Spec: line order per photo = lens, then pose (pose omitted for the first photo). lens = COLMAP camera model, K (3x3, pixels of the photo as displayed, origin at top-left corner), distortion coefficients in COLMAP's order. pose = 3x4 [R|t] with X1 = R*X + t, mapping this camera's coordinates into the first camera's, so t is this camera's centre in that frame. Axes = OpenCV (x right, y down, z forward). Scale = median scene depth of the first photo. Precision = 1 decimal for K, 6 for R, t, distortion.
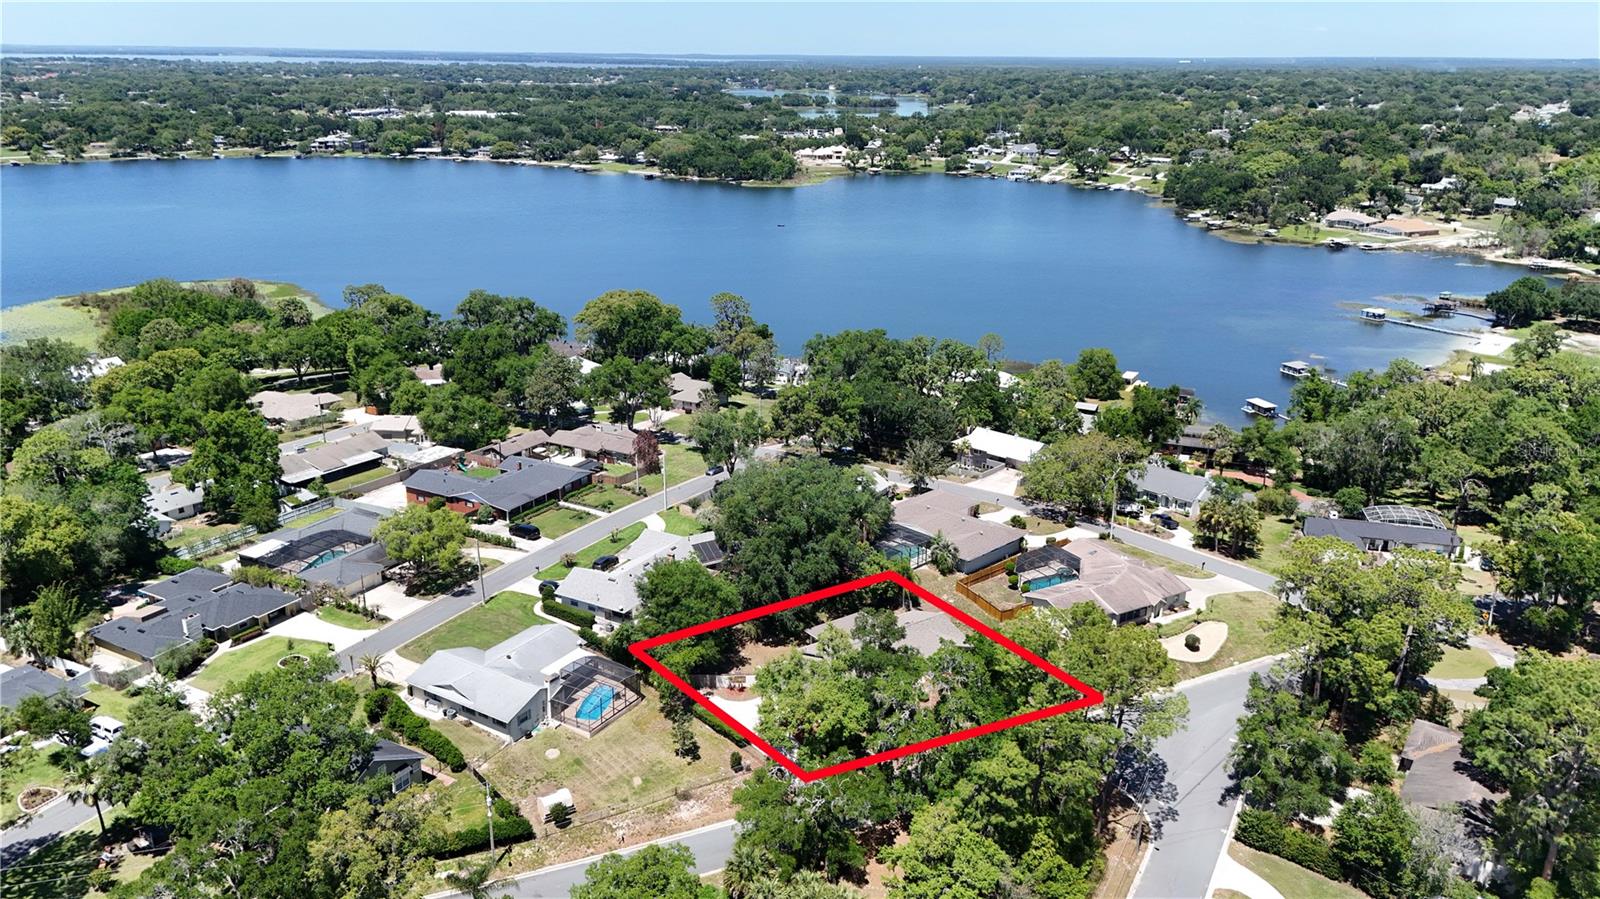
lens RADIAL K [[1185.6, 0, 800.0], [0, 1185.6, 449.5], [0, 0, 1]] dist [0.071651, -0.072602]
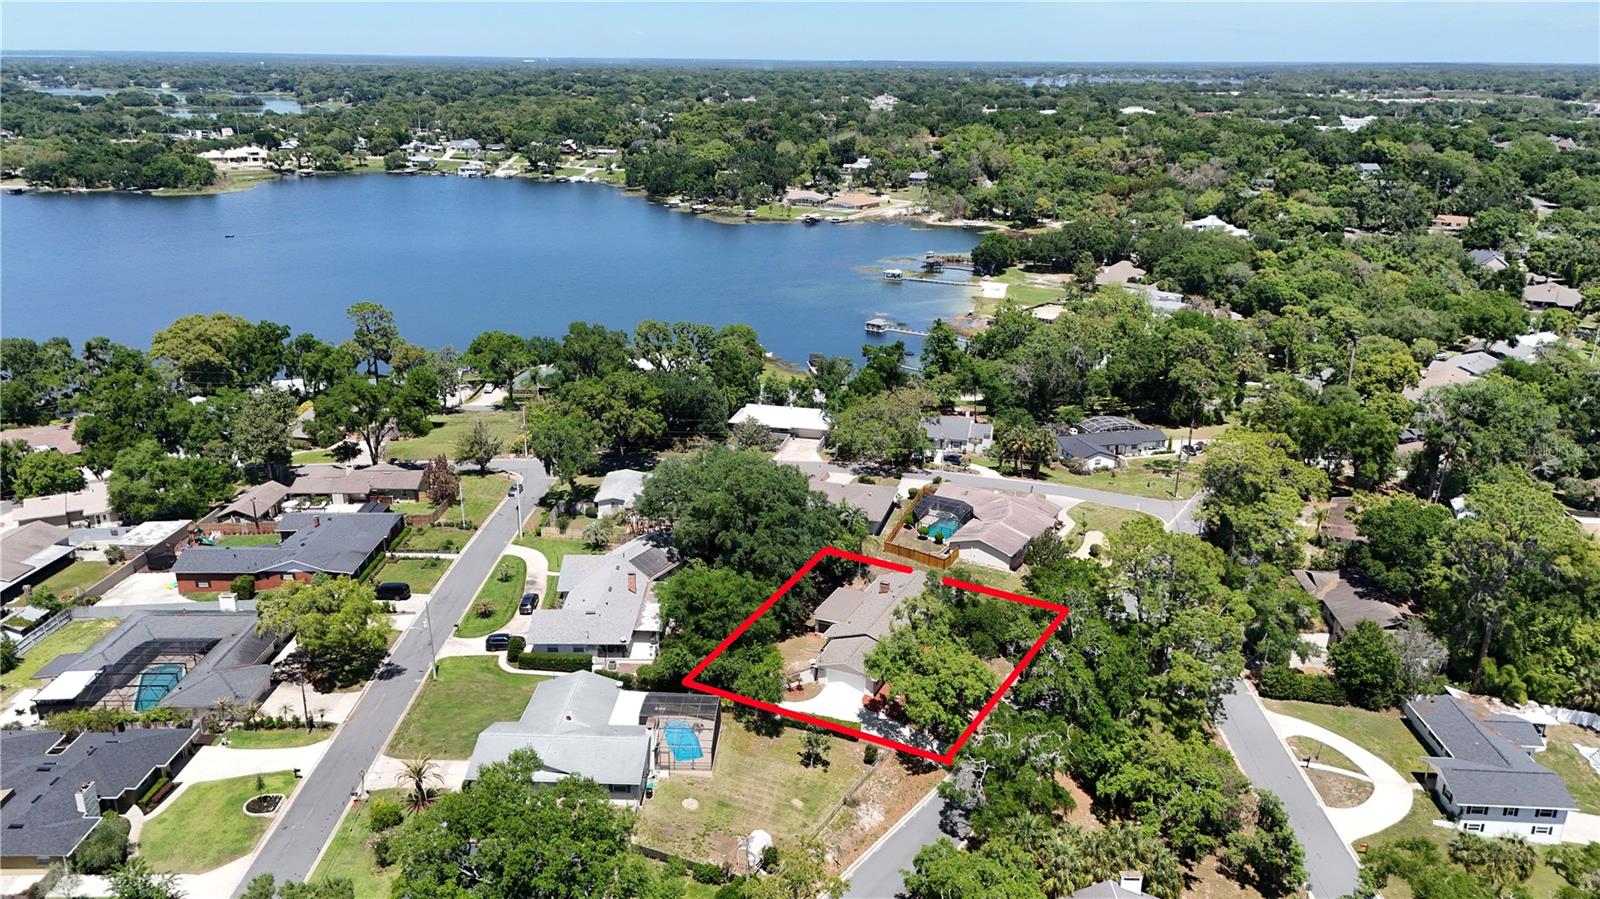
lens RADIAL K [[1185.6, 0, 800.0], [0, 1185.6, 449.5], [0, 0, 1]] dist [0.071651, -0.072602]
pose [[0.866411, -0.156994, 0.474009, -0.110254], [0.157038, 0.986791, 0.039790, -0.005184], [-0.473994, 0.039963, 0.879621, 0.039285]]
